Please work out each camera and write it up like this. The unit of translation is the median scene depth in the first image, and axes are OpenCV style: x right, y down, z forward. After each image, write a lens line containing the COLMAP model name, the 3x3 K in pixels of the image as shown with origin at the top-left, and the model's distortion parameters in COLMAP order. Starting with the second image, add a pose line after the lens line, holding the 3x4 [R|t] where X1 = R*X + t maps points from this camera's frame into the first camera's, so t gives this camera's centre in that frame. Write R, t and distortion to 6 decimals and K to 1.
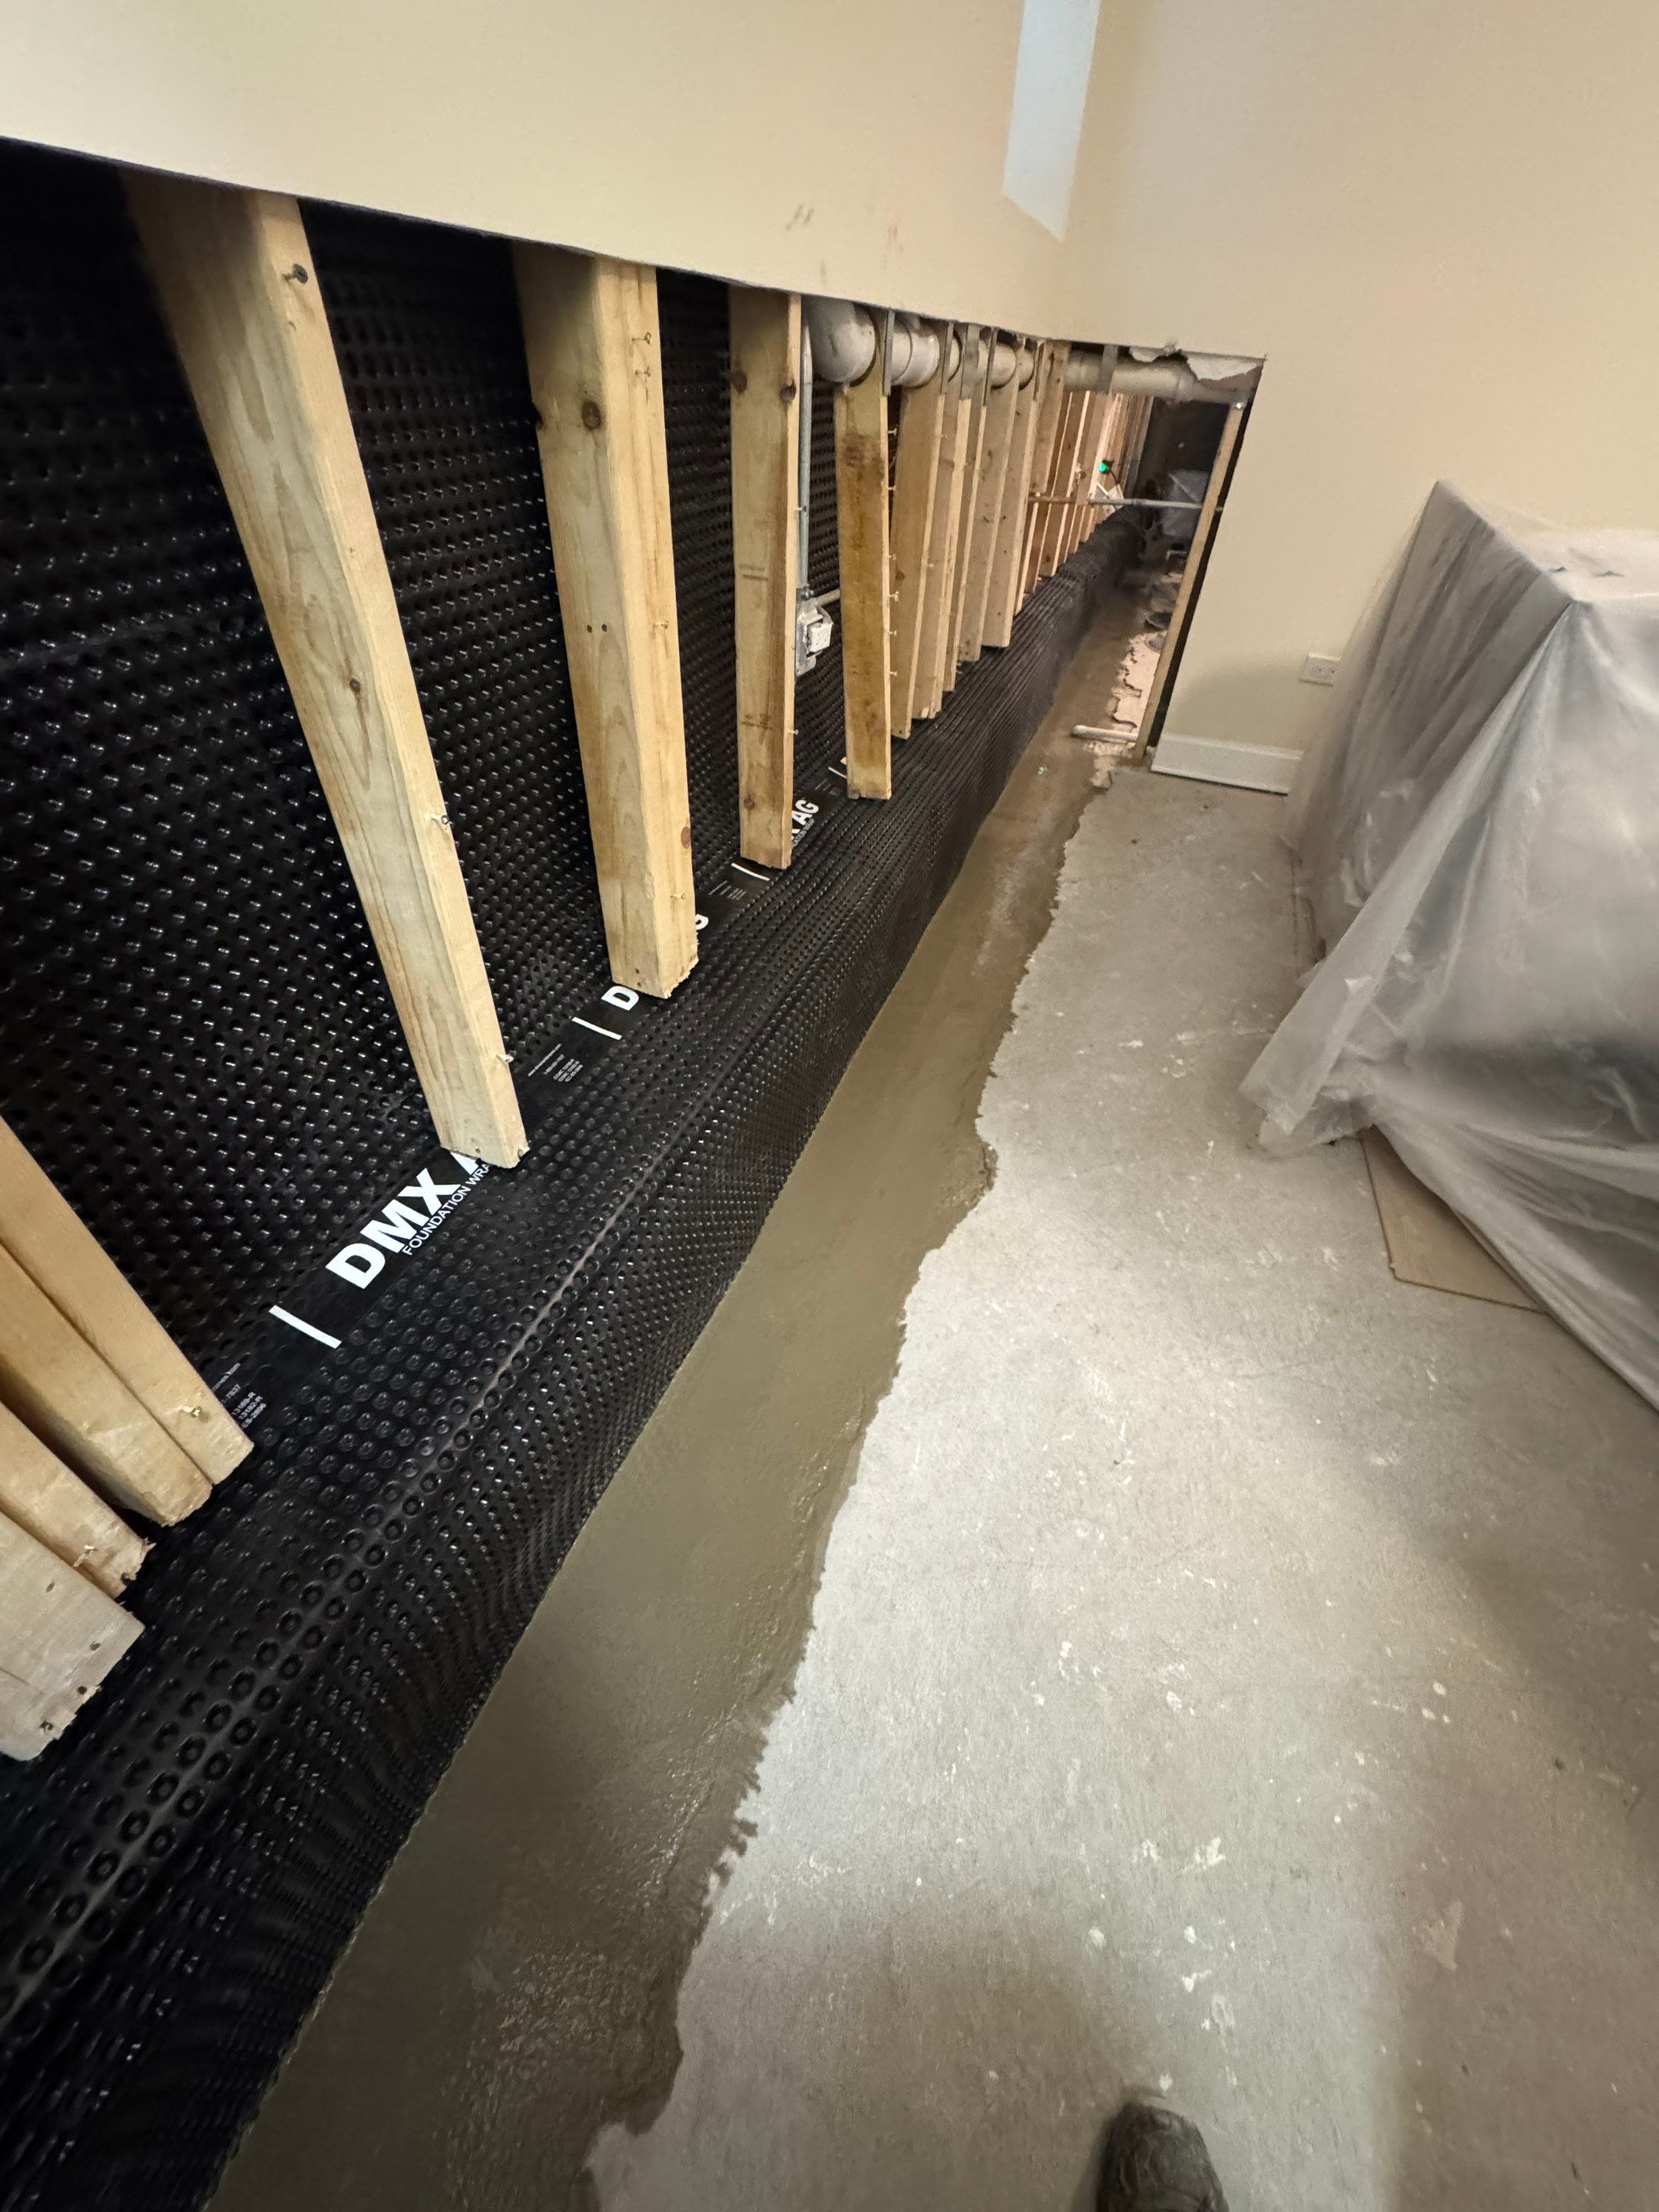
lens RADIAL K [[885.3, 0, 835.5], [0, 885.3, 1104.4], [0, 0, 1]] dist [-0.001273, 0.000201]
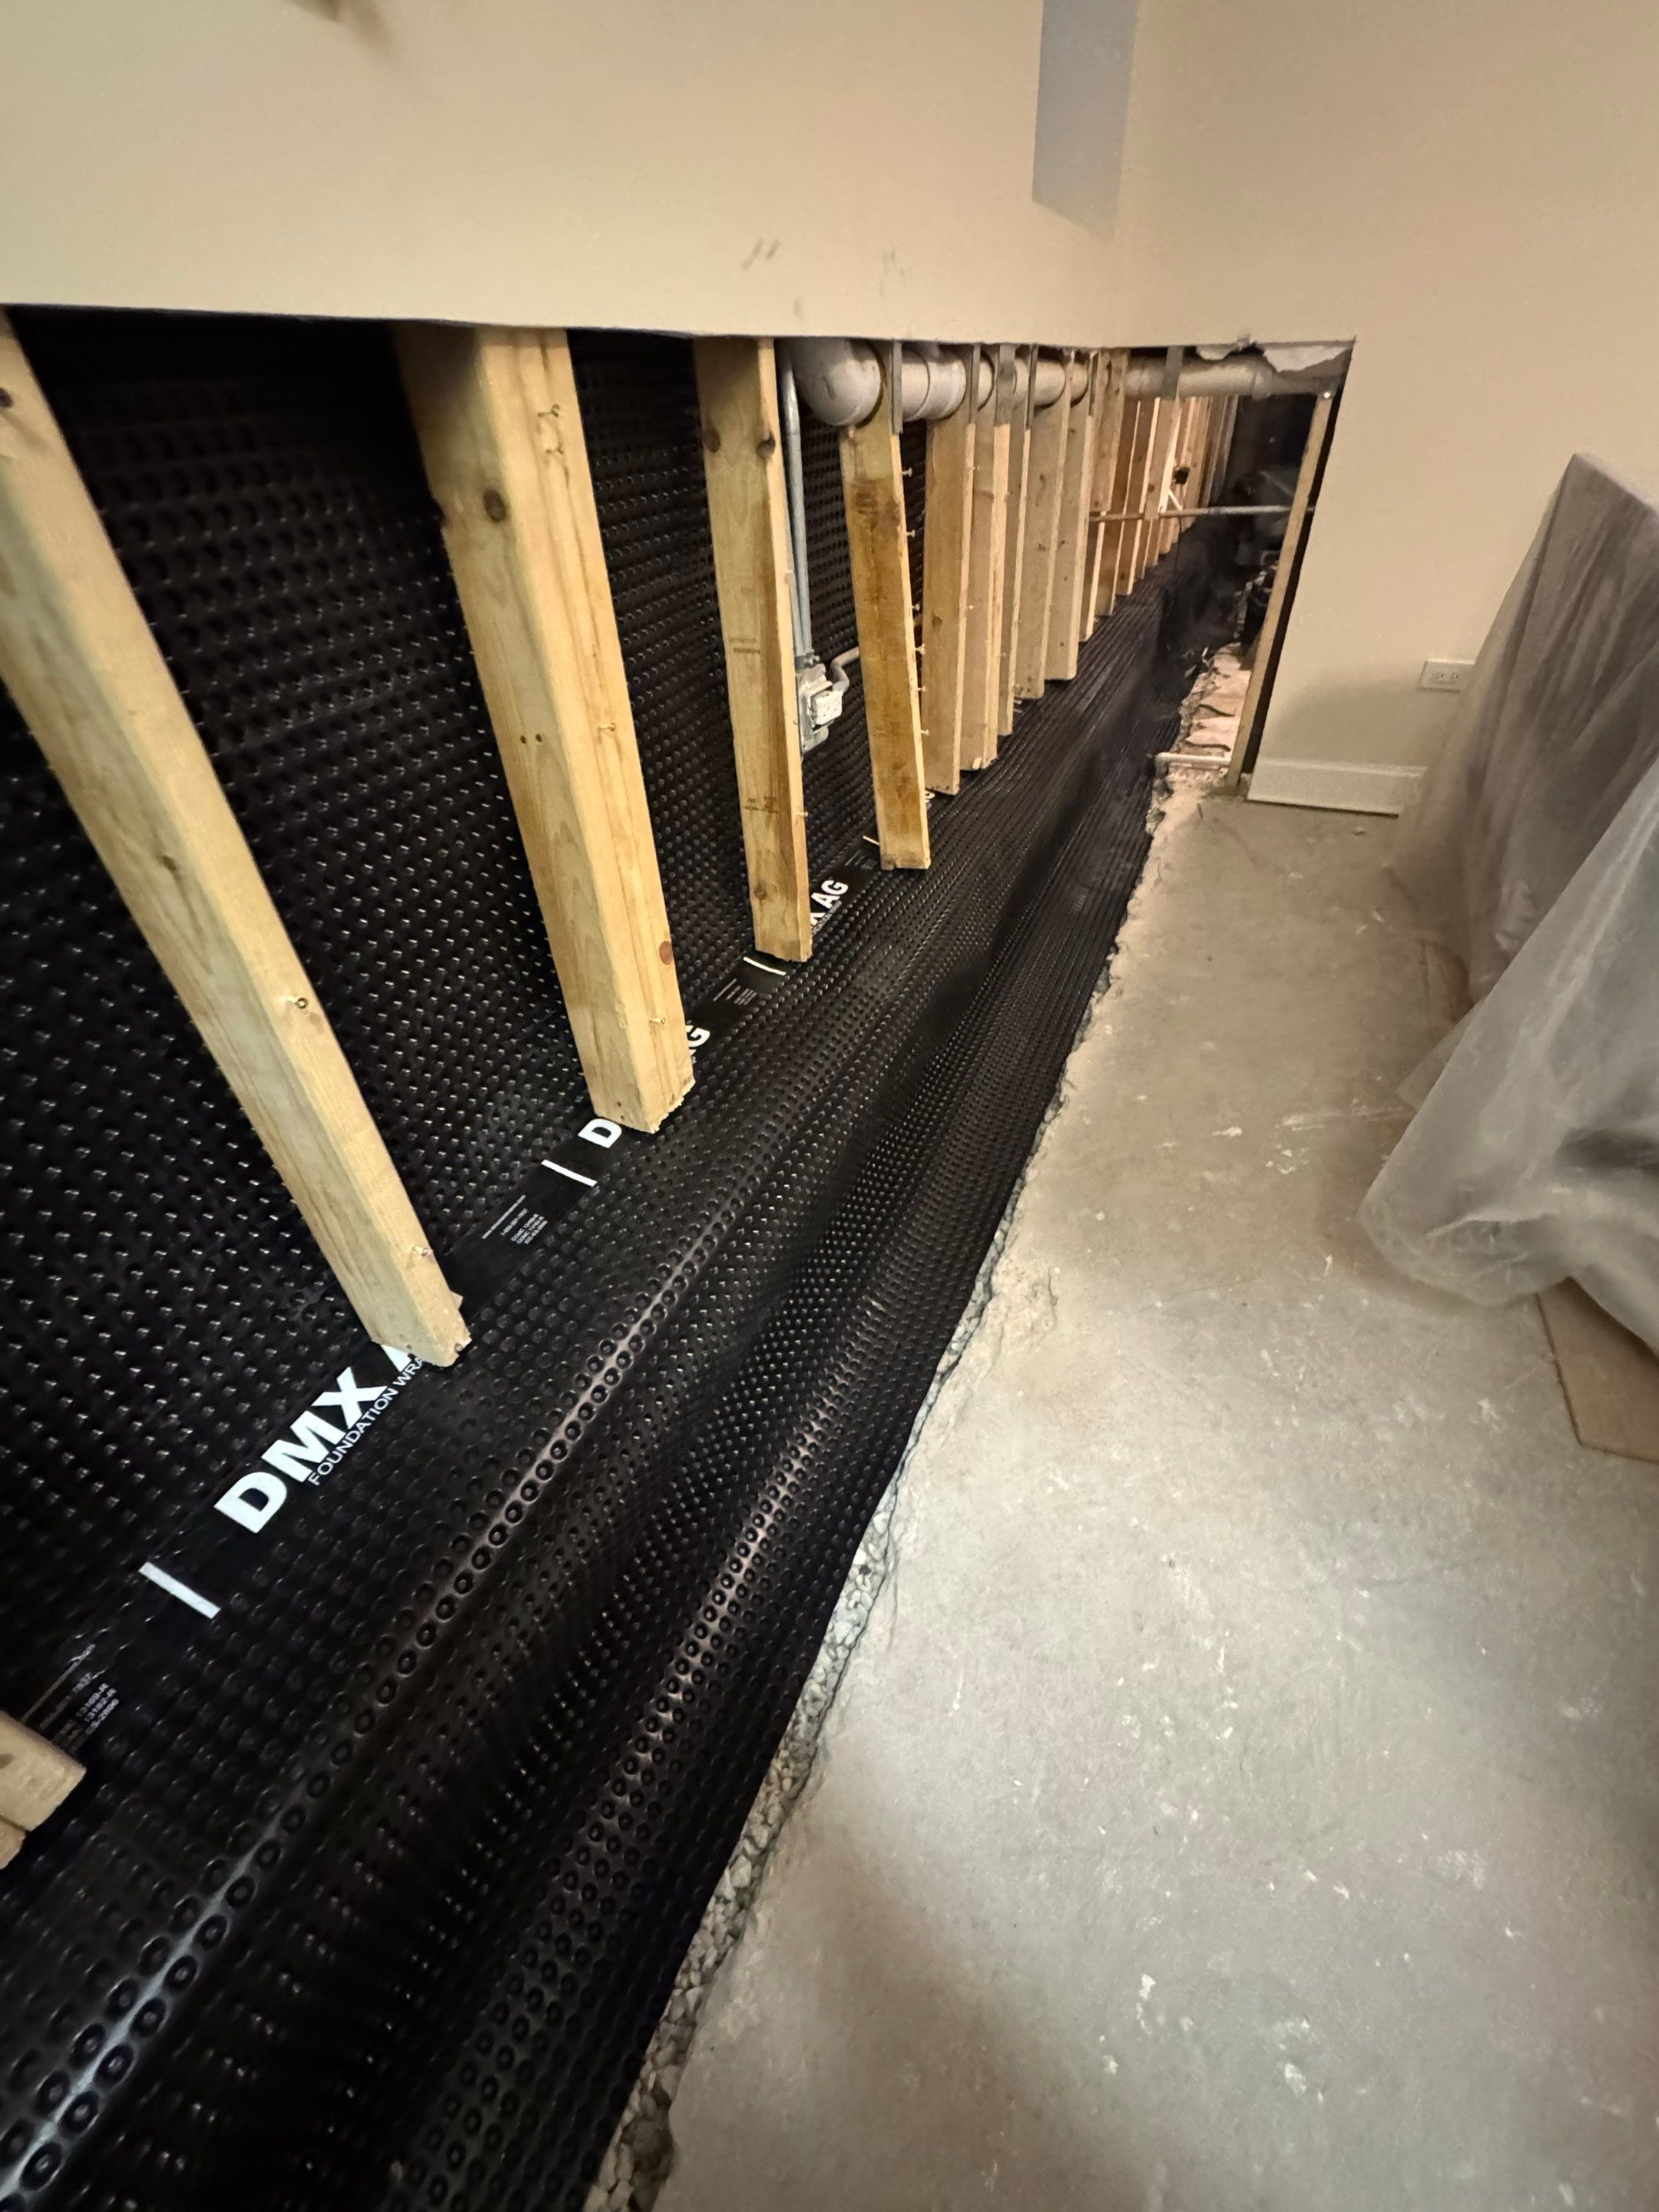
lens RADIAL K [[922.7, 0, 829.5], [0, 922.7, 1106.0], [0, 0, 1]] dist [-0.001544, -0.000539]
pose [[0.993500, -0.031153, -0.109483, 0.070008], [0.026339, 0.998633, -0.045140, -0.086921], [0.110740, 0.041963, 0.992963, 0.101370]]
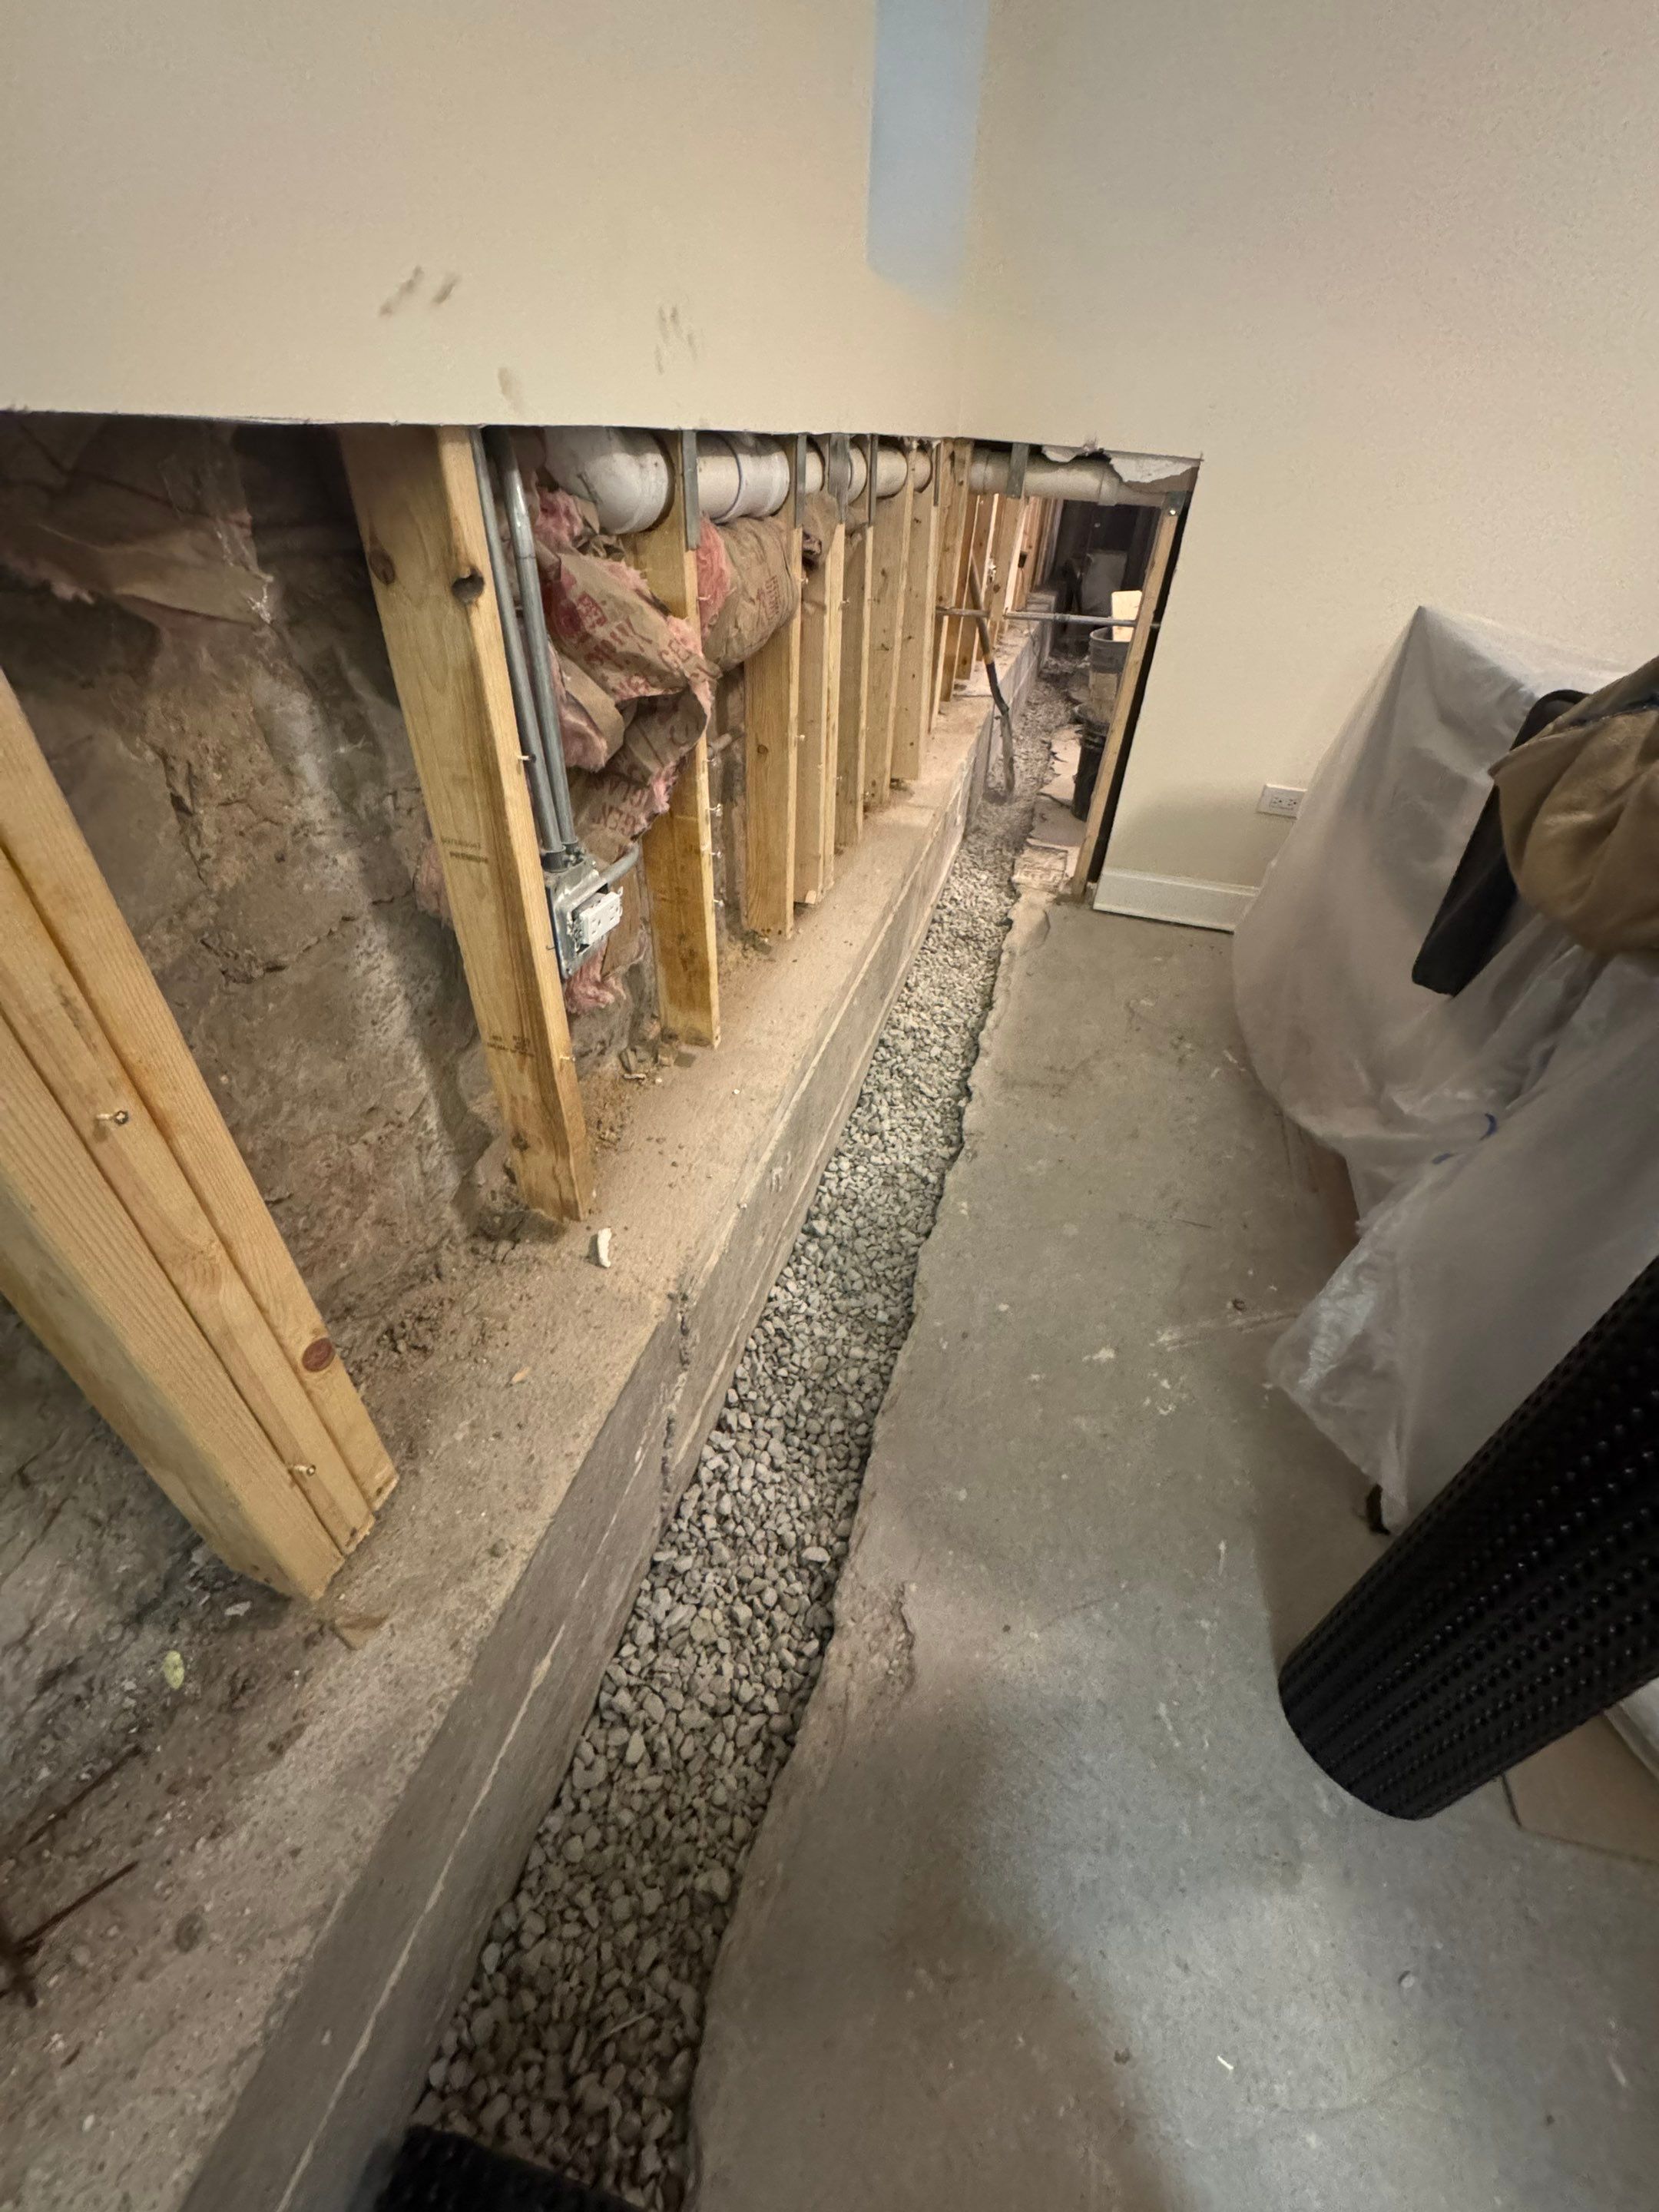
lens RADIAL K [[888.2, 0, 830.7], [0, 888.2, 1115.1], [0, 0, 1]] dist [-0.001418, -0.000081]
pose [[0.997861, -0.044444, 0.047939, 0.109502], [0.046546, 0.997962, -0.043658, -0.337691], [-0.045901, 0.045796, 0.997896, 0.341240]]
